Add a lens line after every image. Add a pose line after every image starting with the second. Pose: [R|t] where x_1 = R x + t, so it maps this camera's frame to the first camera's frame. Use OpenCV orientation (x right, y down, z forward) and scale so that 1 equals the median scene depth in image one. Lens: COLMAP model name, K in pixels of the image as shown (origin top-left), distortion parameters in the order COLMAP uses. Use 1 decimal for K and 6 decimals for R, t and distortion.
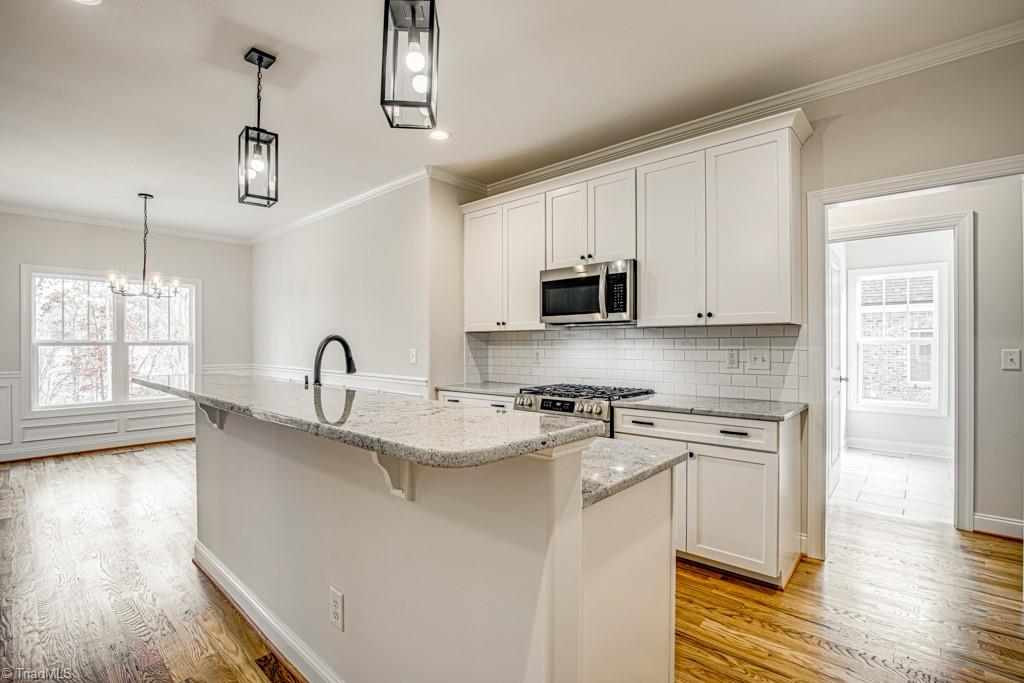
lens RADIAL K [[470.5, 0, 516.0], [0, 470.5, 343.3], [0, 0, 1]] dist [-0.029989, 0.004171]
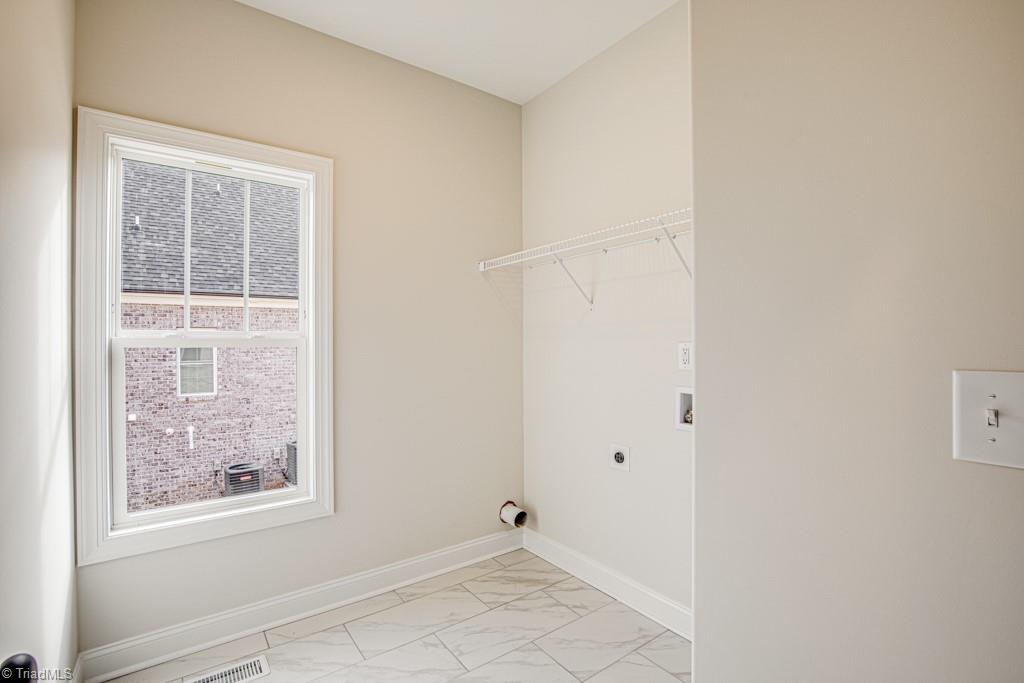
lens RADIAL K [[470.5, 0, 513.0], [0, 470.5, 344.5], [0, 0, 1]] dist [-0.029989, 0.004171]
pose [[0.213696, -0.000168, 0.976900, 0.204927], [0.009272, 0.999955, -0.001856, 0.004506], [-0.976856, 0.009455, 0.213688, 0.278803]]
